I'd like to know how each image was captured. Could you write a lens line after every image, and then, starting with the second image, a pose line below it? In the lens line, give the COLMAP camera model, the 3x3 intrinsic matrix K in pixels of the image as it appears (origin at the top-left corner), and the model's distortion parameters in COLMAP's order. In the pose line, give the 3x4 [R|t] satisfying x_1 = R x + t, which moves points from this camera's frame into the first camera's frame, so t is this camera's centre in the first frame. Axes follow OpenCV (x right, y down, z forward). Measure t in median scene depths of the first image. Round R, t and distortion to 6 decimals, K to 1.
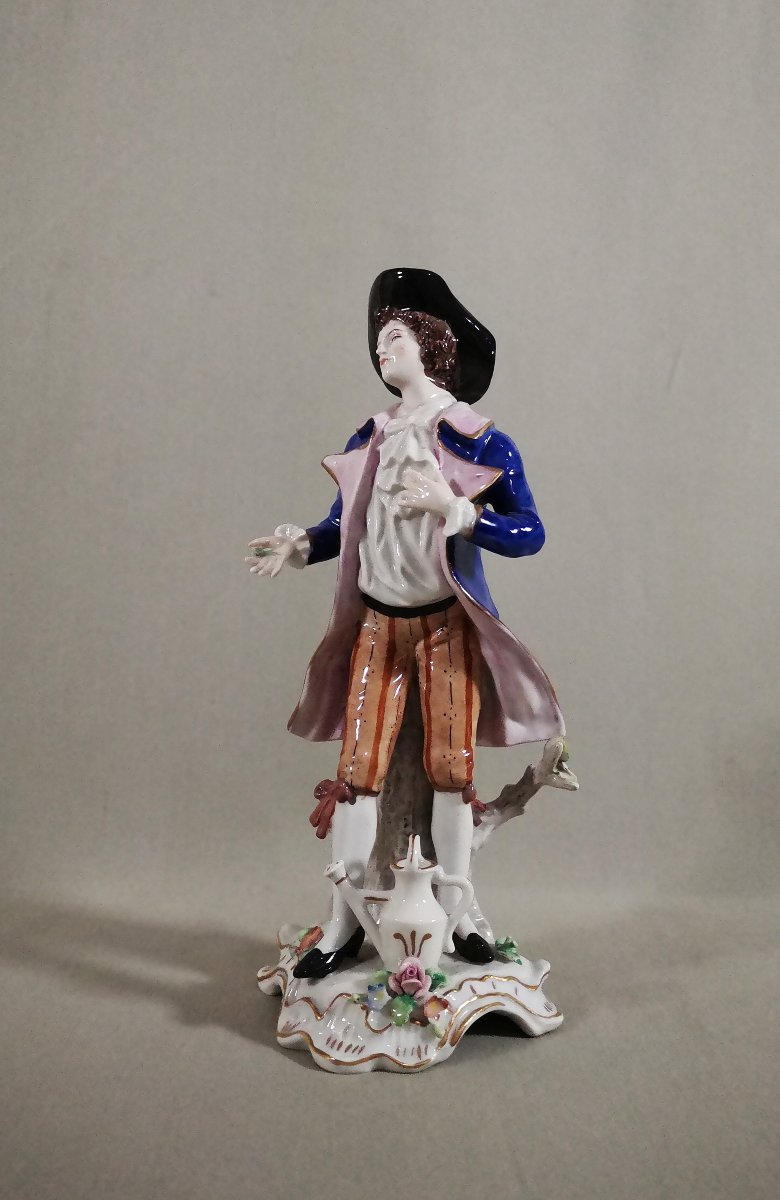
lens RADIAL K [[1003.7, 0, 437.6], [0, 1003.7, 601.5], [0, 0, 1]] dist [0.074308, -0.004051]
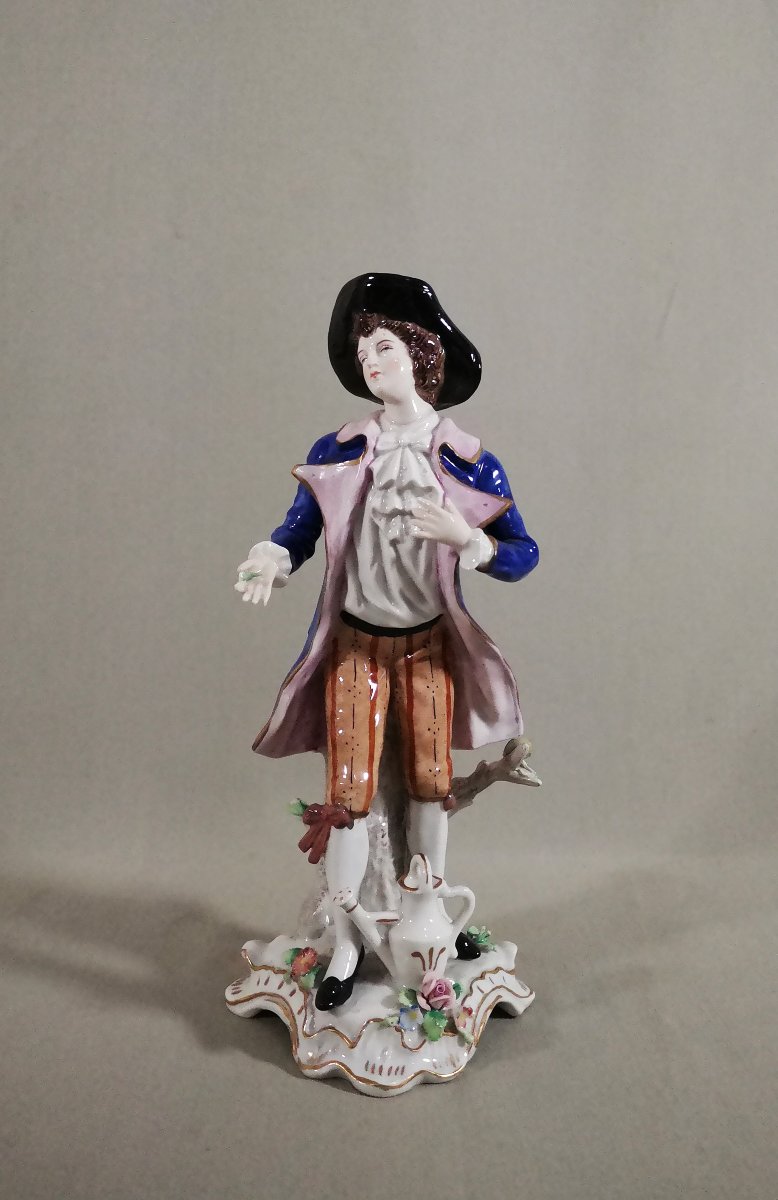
lens RADIAL K [[1003.7, 0, 436.6], [0, 1003.7, 601.5], [0, 0, 1]] dist [0.074308, -0.004051]
pose [[0.933544, -0.038288, 0.356411, -0.350247], [-0.009878, 0.991154, 0.132348, -0.153793], [-0.358326, -0.127073, 0.924908, 0.073684]]
